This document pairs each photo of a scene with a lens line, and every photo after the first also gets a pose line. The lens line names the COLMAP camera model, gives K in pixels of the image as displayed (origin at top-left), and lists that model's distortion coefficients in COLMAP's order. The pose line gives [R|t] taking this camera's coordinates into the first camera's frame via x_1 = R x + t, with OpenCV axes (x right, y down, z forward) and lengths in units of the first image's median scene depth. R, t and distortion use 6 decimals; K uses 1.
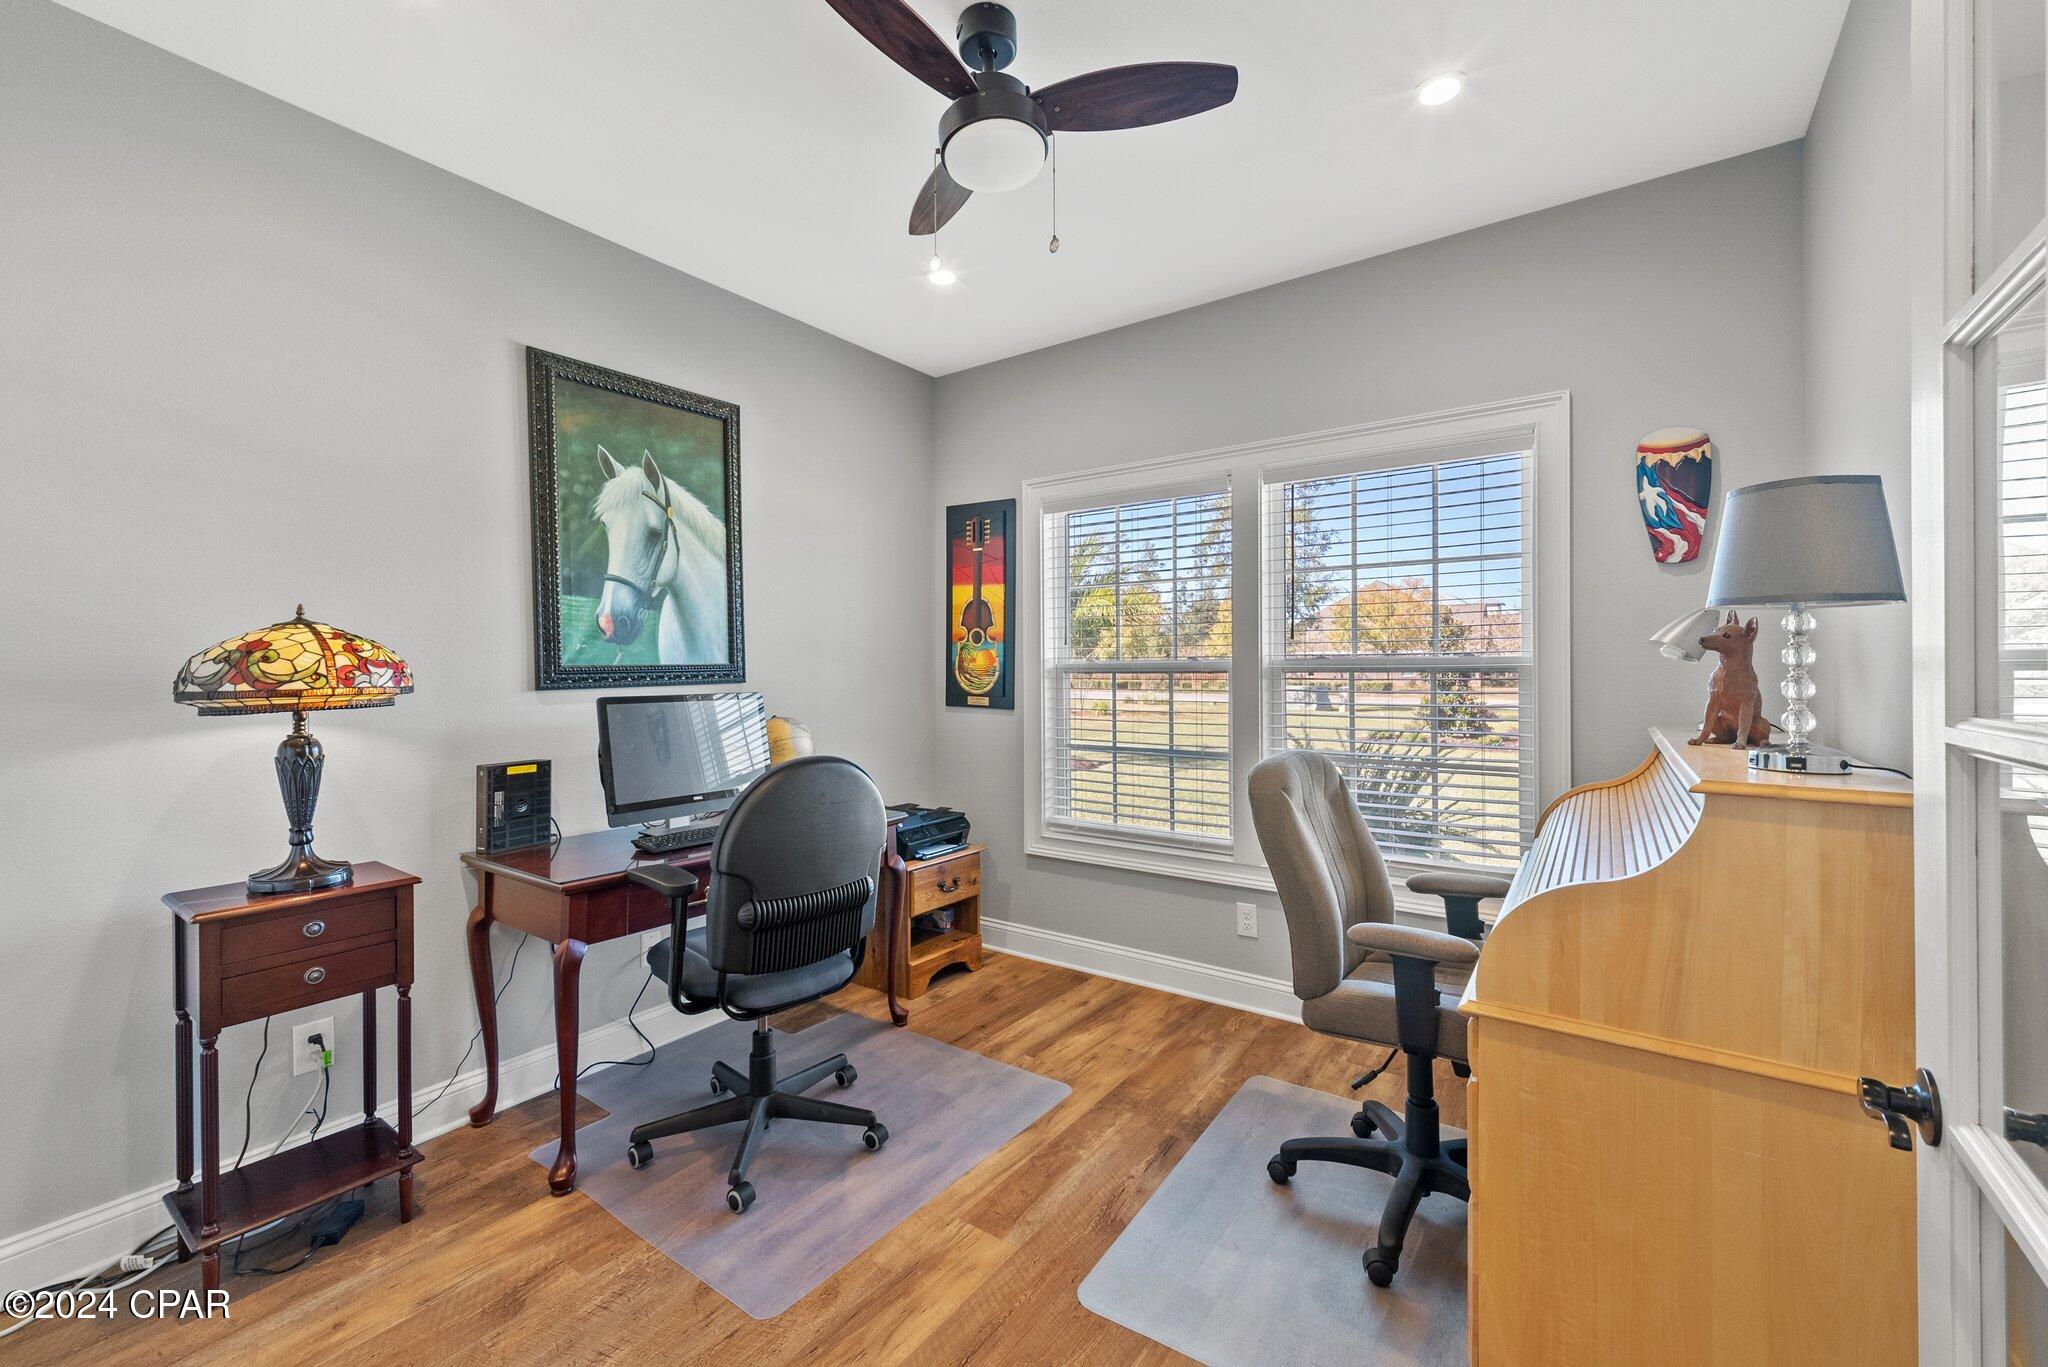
lens RADIAL K [[836.0, 0, 1034.0], [0, 836.0, 683.2], [0, 0, 1]] dist [0.003345, 0.000010]
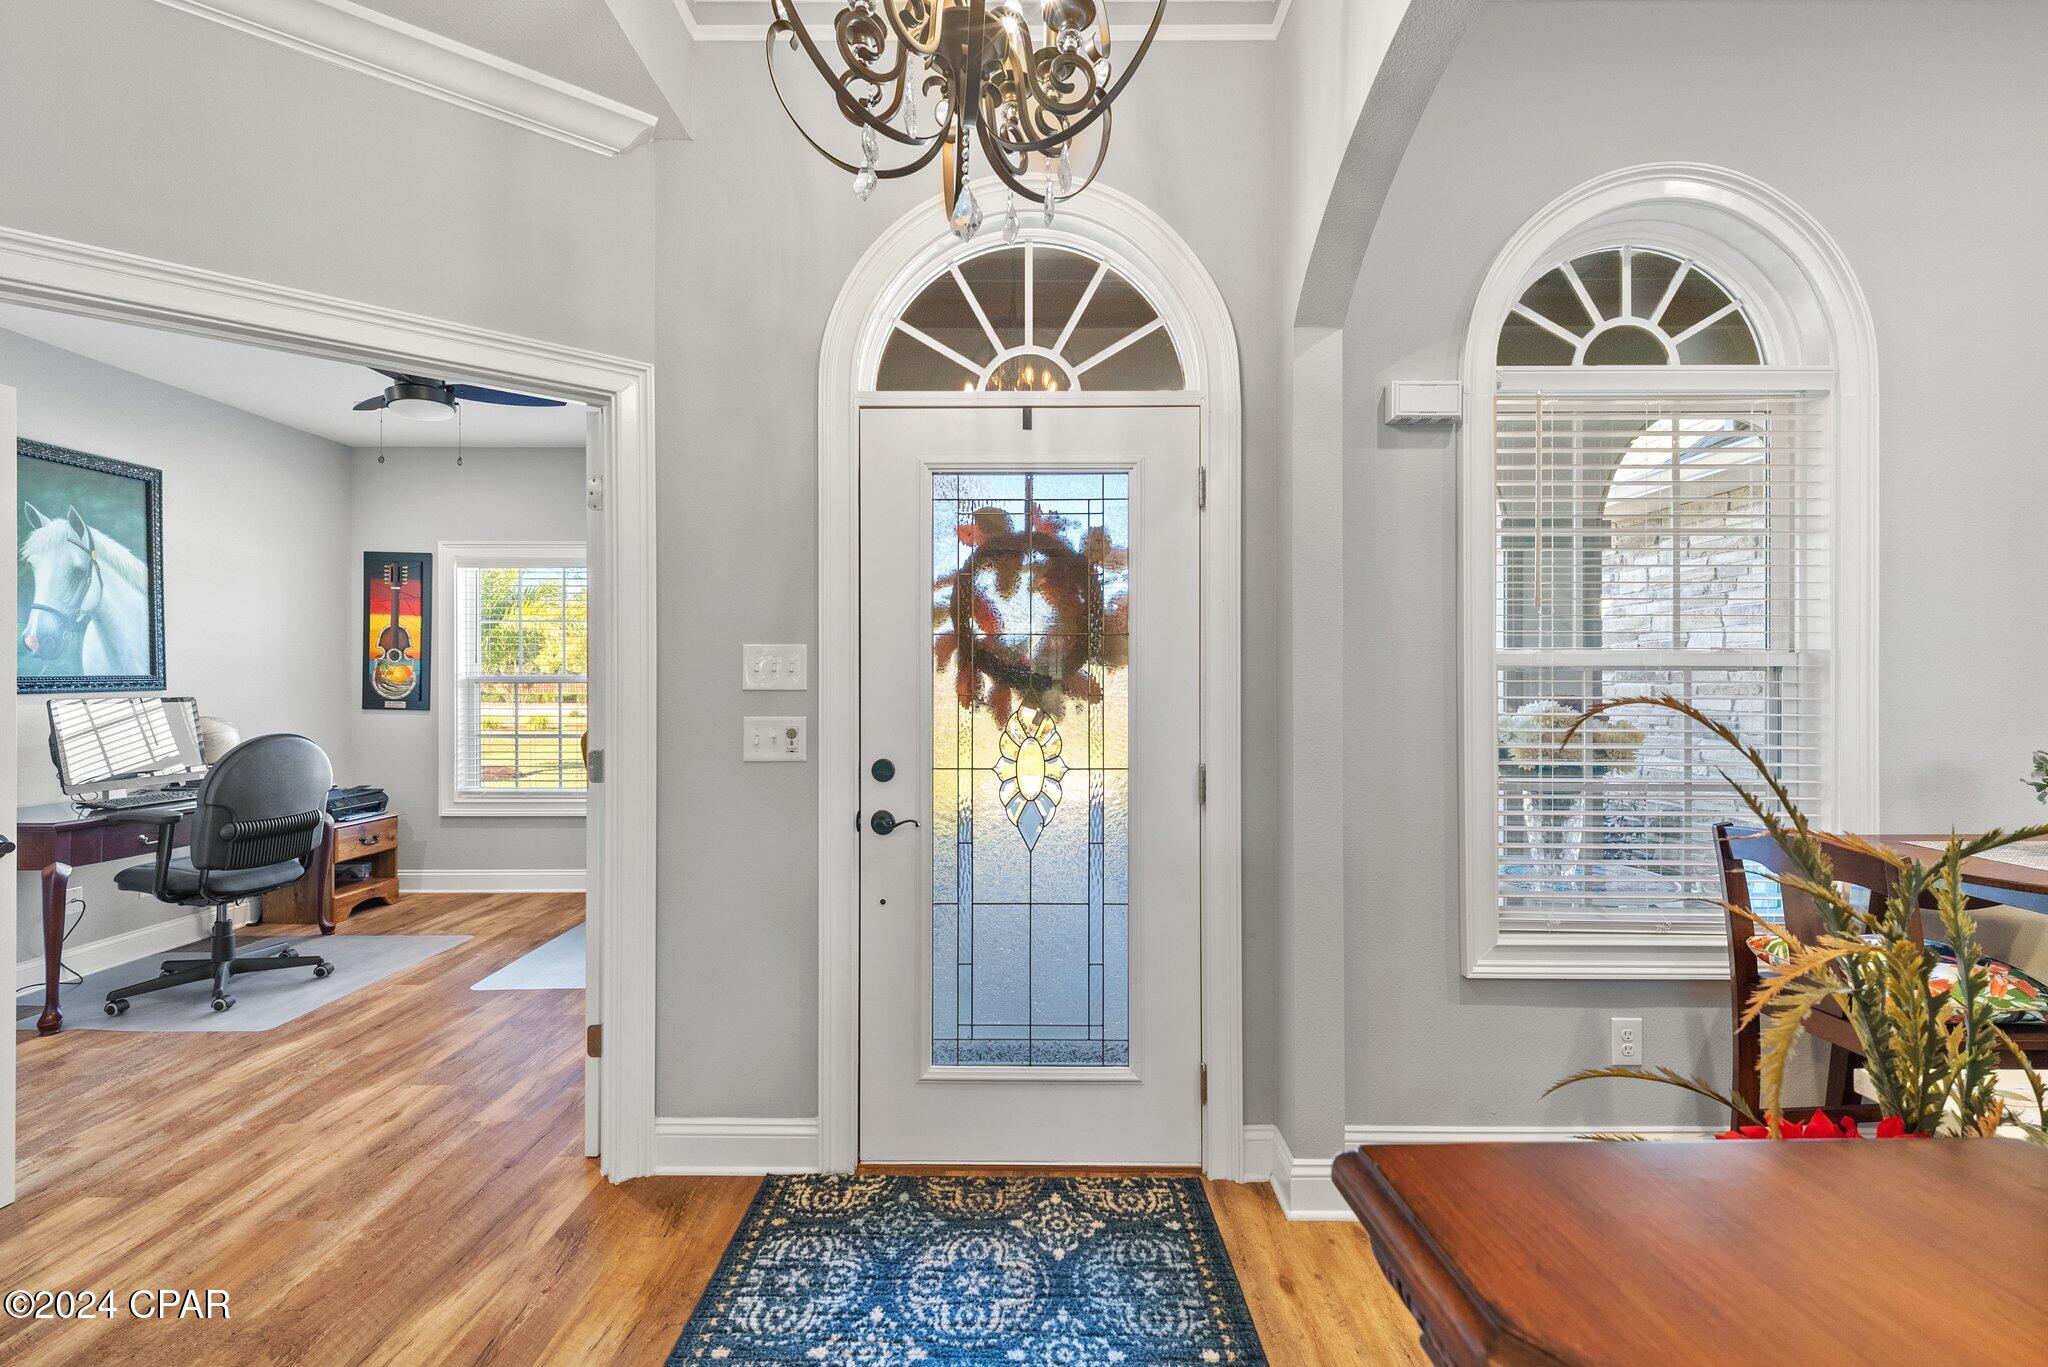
lens RADIAL K [[828.5, 0, 1033.8], [0, 828.5, 680.7], [0, 0, 1]] dist [0.003361, -0.000009]
pose [[0.818654, 0.004694, 0.574268, 0.005460], [0.005417, 0.999859, -0.015896, 0.011828], [-0.574261, 0.016124, 0.818513, -0.735182]]
